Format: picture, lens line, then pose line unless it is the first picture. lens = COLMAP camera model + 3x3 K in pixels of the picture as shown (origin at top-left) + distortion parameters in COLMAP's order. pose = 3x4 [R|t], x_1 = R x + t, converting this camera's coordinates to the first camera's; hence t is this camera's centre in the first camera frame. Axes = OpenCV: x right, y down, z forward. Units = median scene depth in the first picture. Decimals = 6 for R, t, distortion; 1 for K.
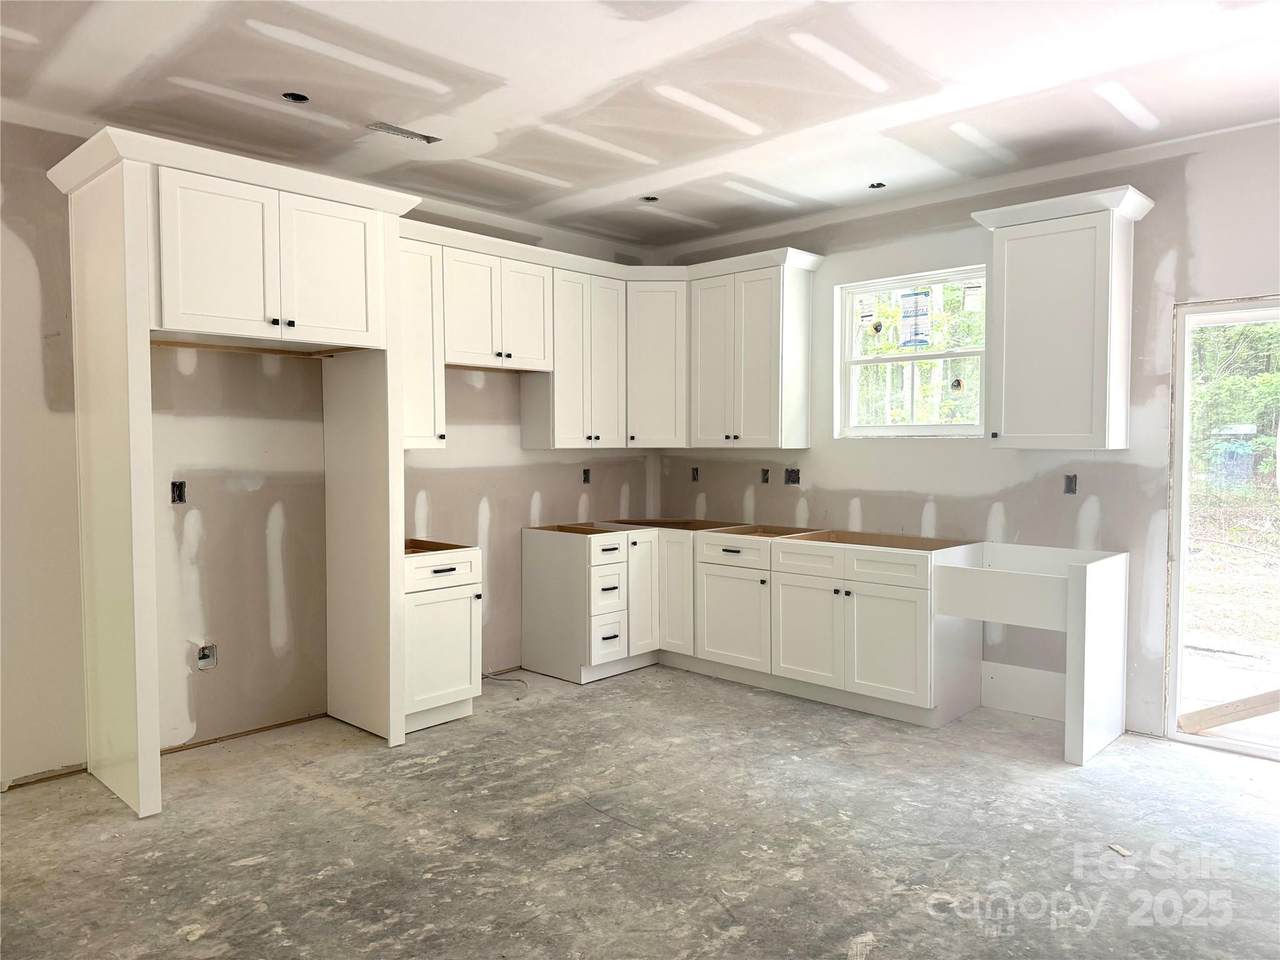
lens RADIAL K [[900.3, 0, 637.8], [0, 900.3, 485.0], [0, 0, 1]] dist [0.055414, -0.053002]
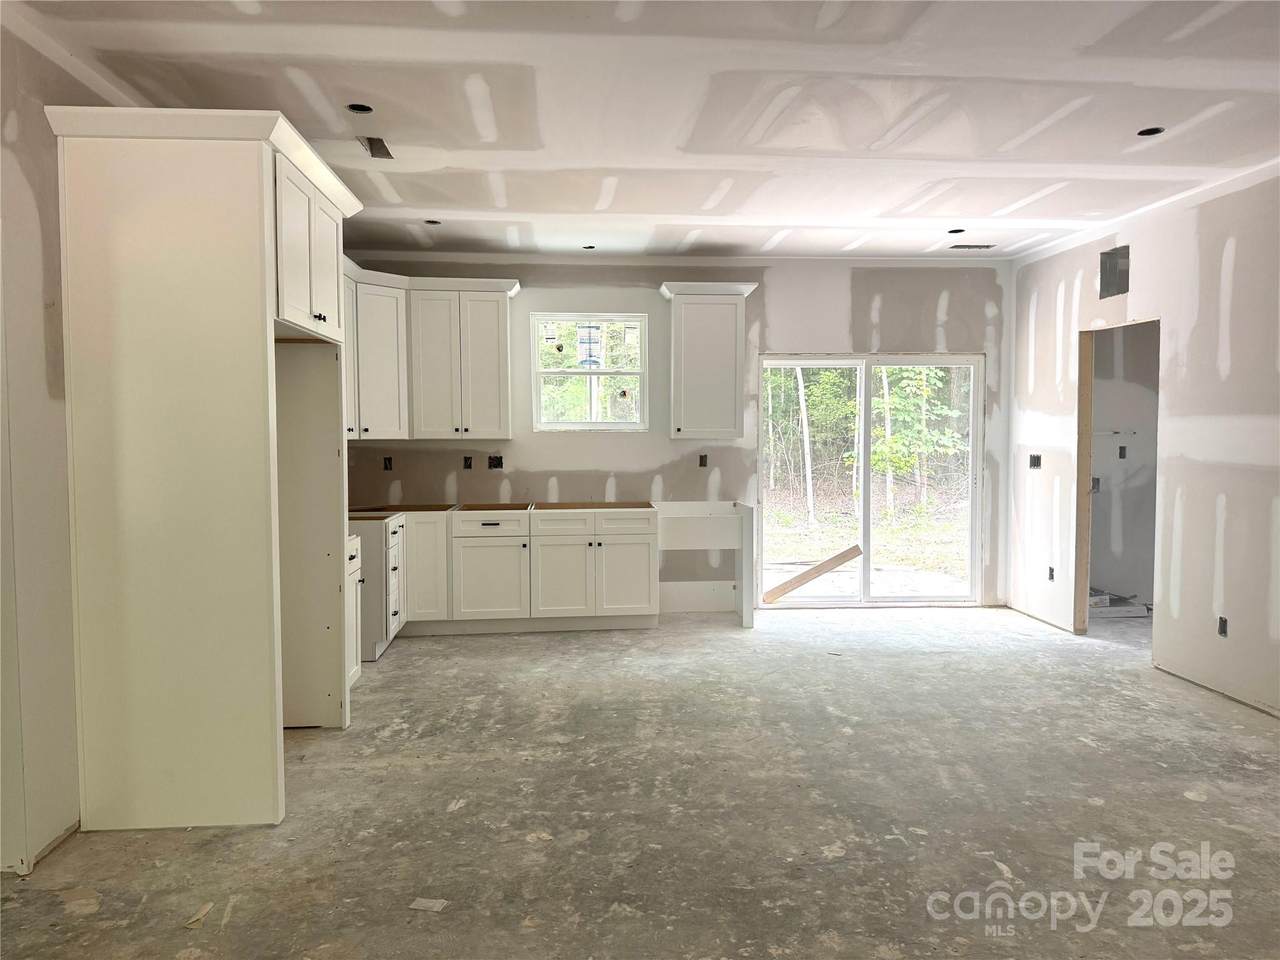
lens RADIAL K [[900.3, 0, 637.8], [0, 900.3, 485.0], [0, 0, 1]] dist [0.055414, -0.053002]
pose [[0.654958, -0.045168, 0.754314, -0.849831], [0.039055, 0.998901, 0.025903, -0.004186], [-0.754655, 0.012494, 0.656002, 0.063233]]
